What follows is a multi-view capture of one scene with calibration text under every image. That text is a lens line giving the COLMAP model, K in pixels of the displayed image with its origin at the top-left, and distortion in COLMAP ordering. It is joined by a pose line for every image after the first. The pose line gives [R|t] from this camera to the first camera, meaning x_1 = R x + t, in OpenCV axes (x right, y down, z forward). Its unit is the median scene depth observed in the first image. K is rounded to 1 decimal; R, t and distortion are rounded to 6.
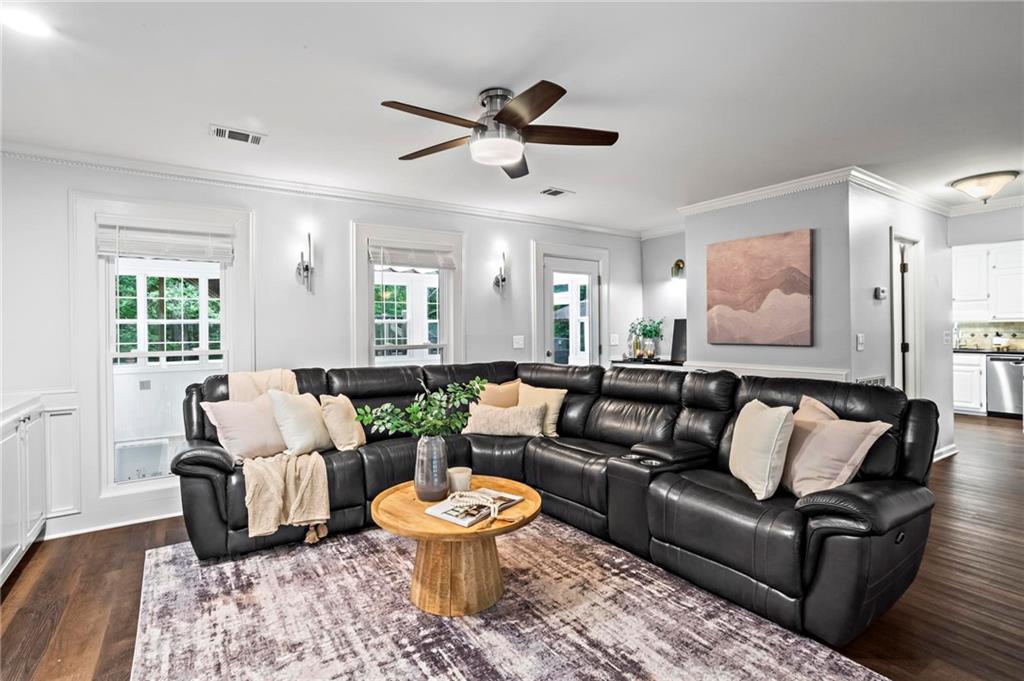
lens RADIAL K [[502.5, 0, 511.2], [0, 502.5, 331.1], [0, 0, 1]] dist [-0.056849, 0.037974]
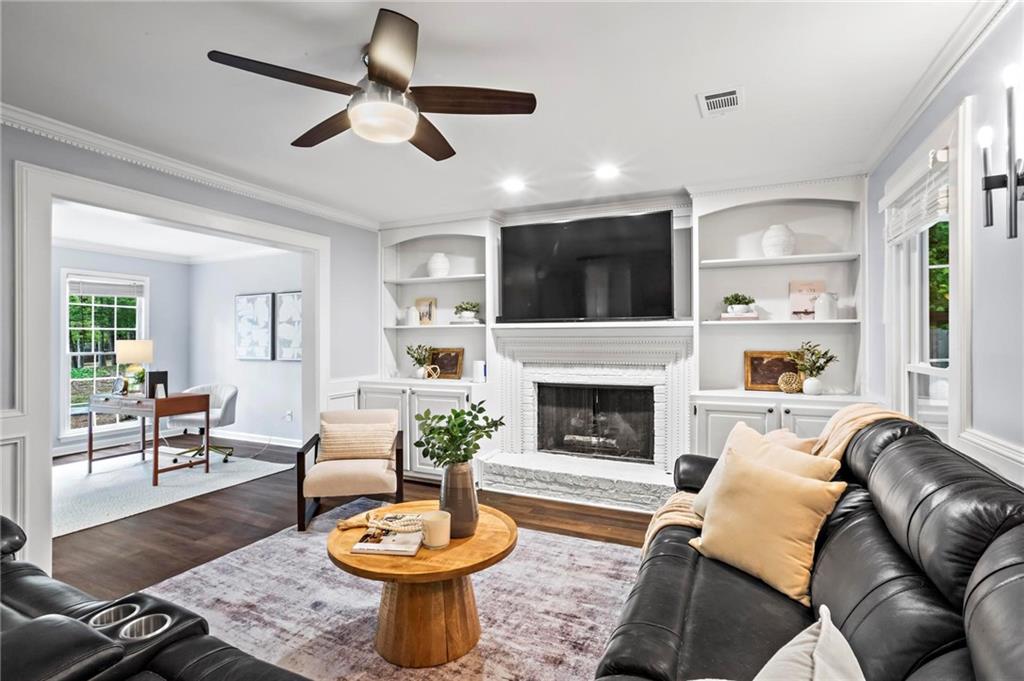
lens RADIAL K [[497.6, 0, 496.4], [0, 497.6, 327.8], [0, 0, 1]] dist [-0.057921, 0.022613]
pose [[-0.873772, -0.002227, -0.486332, 0.188244], [0.008074, 0.999785, -0.019085, -0.005632], [0.486270, -0.020602, -0.873566, 1.644580]]
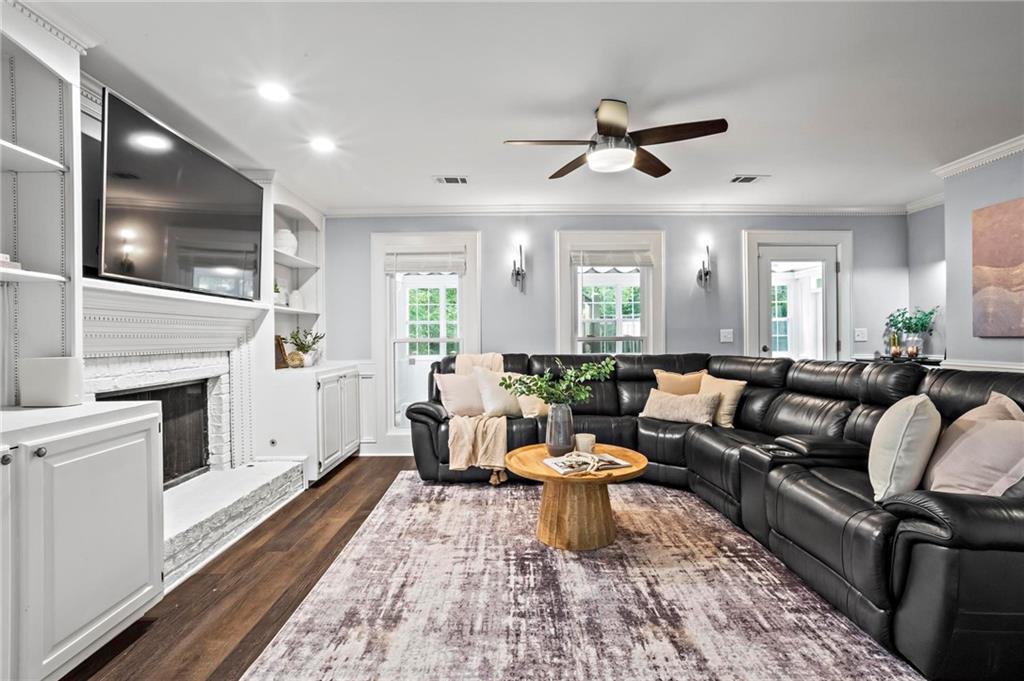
lens RADIAL K [[502.5, 0, 511.2], [0, 502.5, 331.1], [0, 0, 1]] dist [-0.056849, 0.037974]
pose [[0.833908, -0.004224, -0.551887, 0.381982], [-0.000157, 0.999969, -0.007890, 0.039637], [0.551903, 0.006666, 0.833881, -0.076599]]
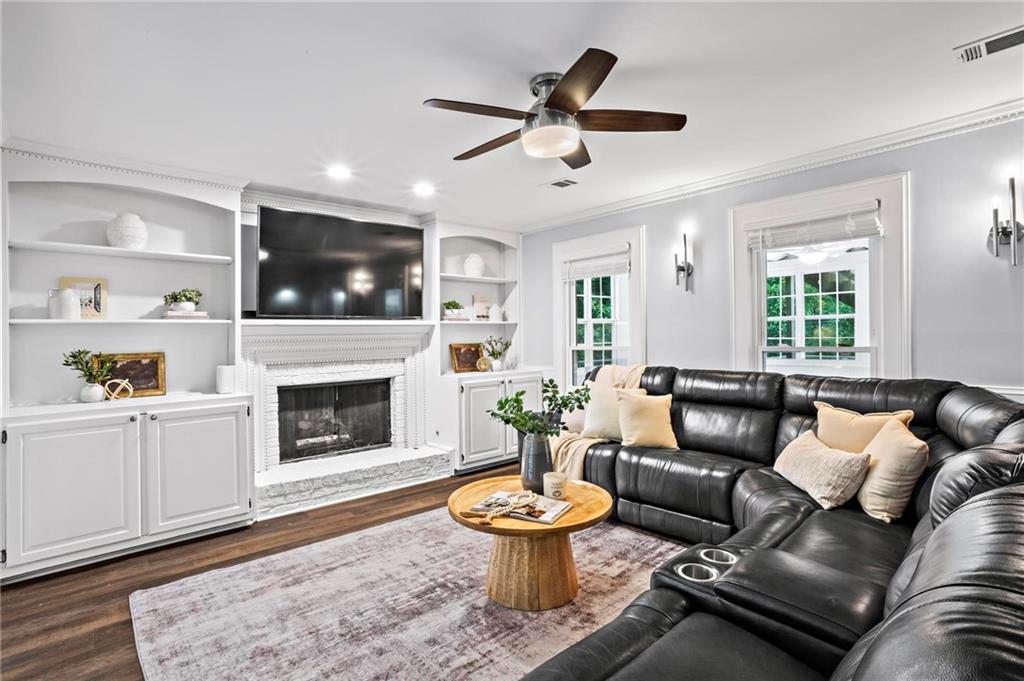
lens RADIAL K [[510.7, 0, 505.9], [0, 510.7, 323.1], [0, 0, 1]] dist [-0.059793, 0.040231]
pose [[0.118246, -0.015749, -0.992859, 0.835973], [0.016985, 0.999760, -0.013836, -0.009233], [0.992839, -0.015227, 0.118485, 0.746897]]
